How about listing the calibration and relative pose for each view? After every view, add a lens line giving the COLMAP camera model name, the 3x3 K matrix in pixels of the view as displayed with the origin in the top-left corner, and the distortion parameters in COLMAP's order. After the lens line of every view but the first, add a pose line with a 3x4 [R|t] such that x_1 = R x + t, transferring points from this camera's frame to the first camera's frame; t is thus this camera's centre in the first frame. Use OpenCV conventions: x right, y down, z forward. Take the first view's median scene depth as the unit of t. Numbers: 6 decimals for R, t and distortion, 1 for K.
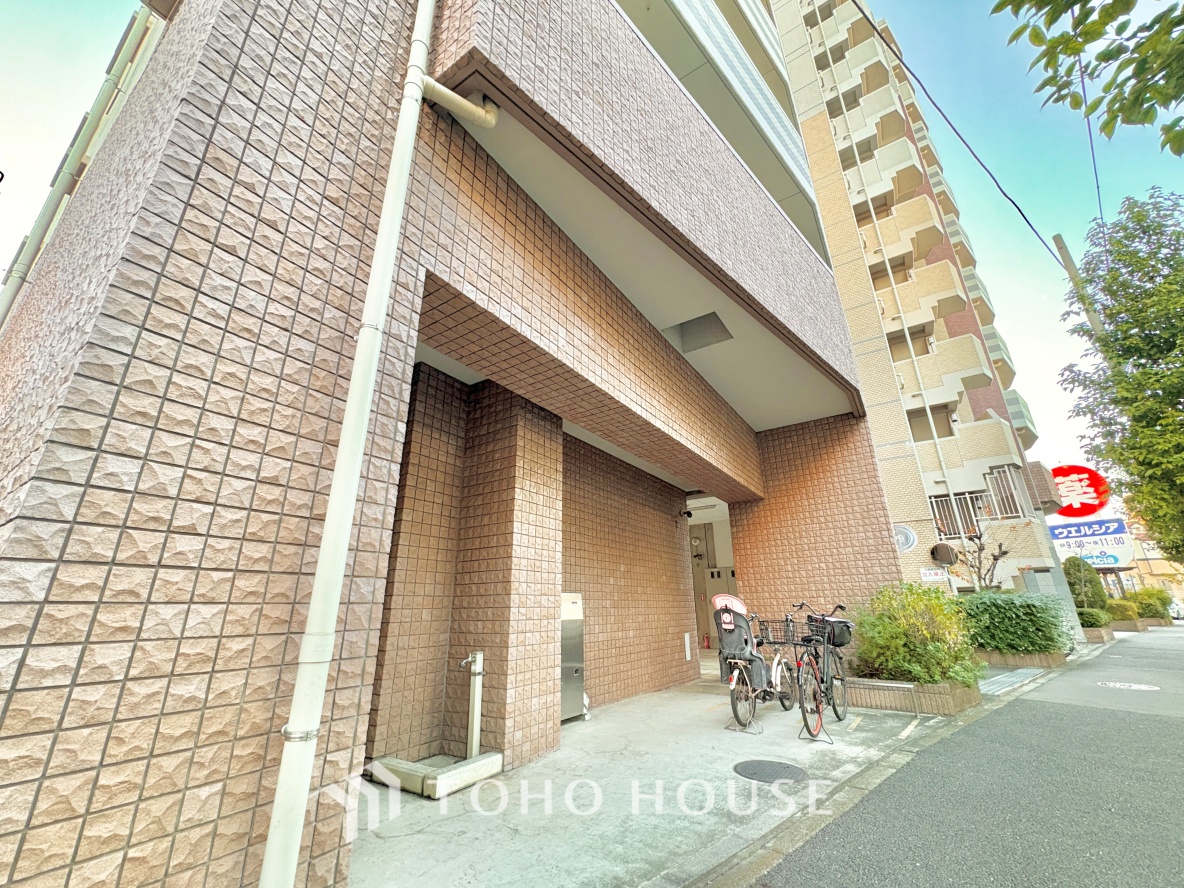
lens RADIAL K [[463.5, 0, 590.2], [0, 463.5, 444.3], [0, 0, 1]] dist [-0.001281, -0.000014]
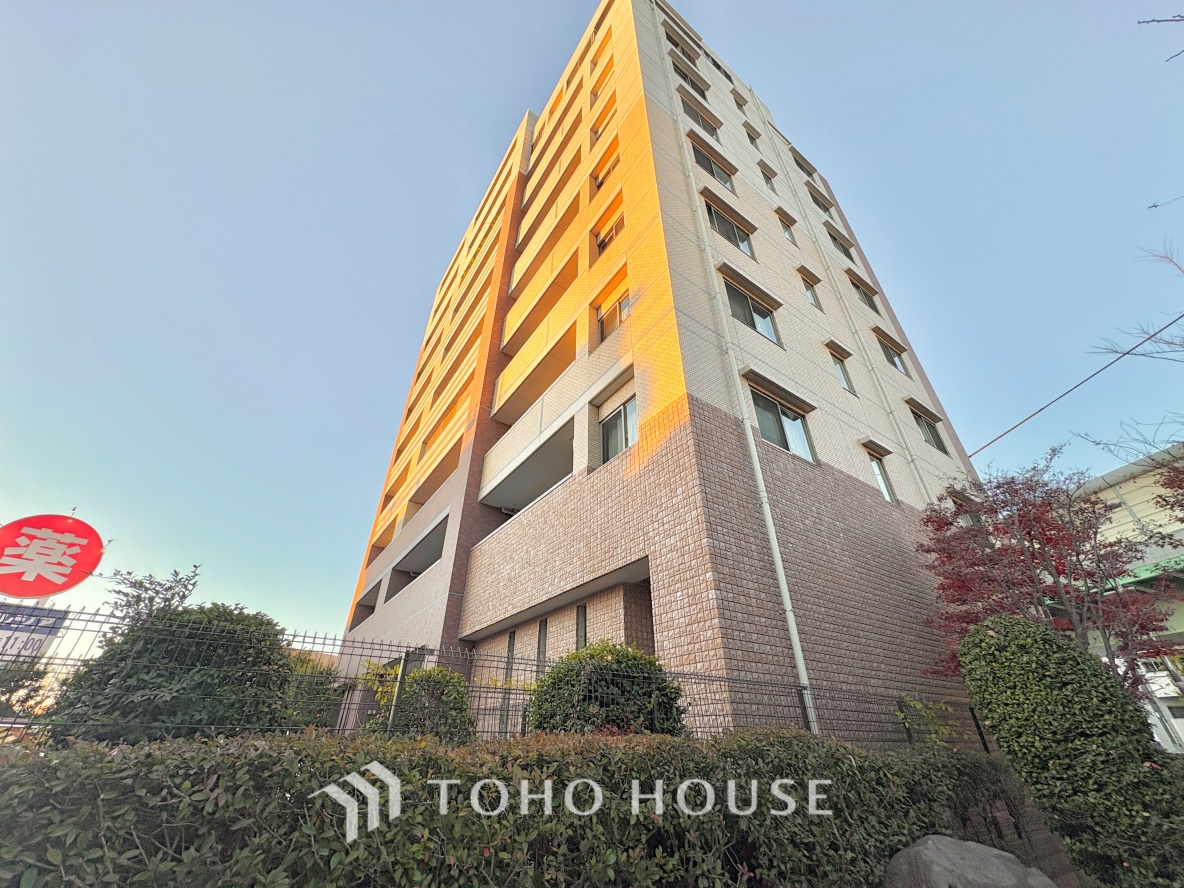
lens RADIAL K [[463.5, 0, 596.0], [0, 463.5, 439.8], [0, 0, 1]] dist [-0.001281, -0.000014]
pose [[0.364287, 0.524653, 0.769438, 0.752921], [-0.312722, 0.847149, -0.429585, -0.002839], [-0.877211, -0.084128, 0.472676, 0.023360]]
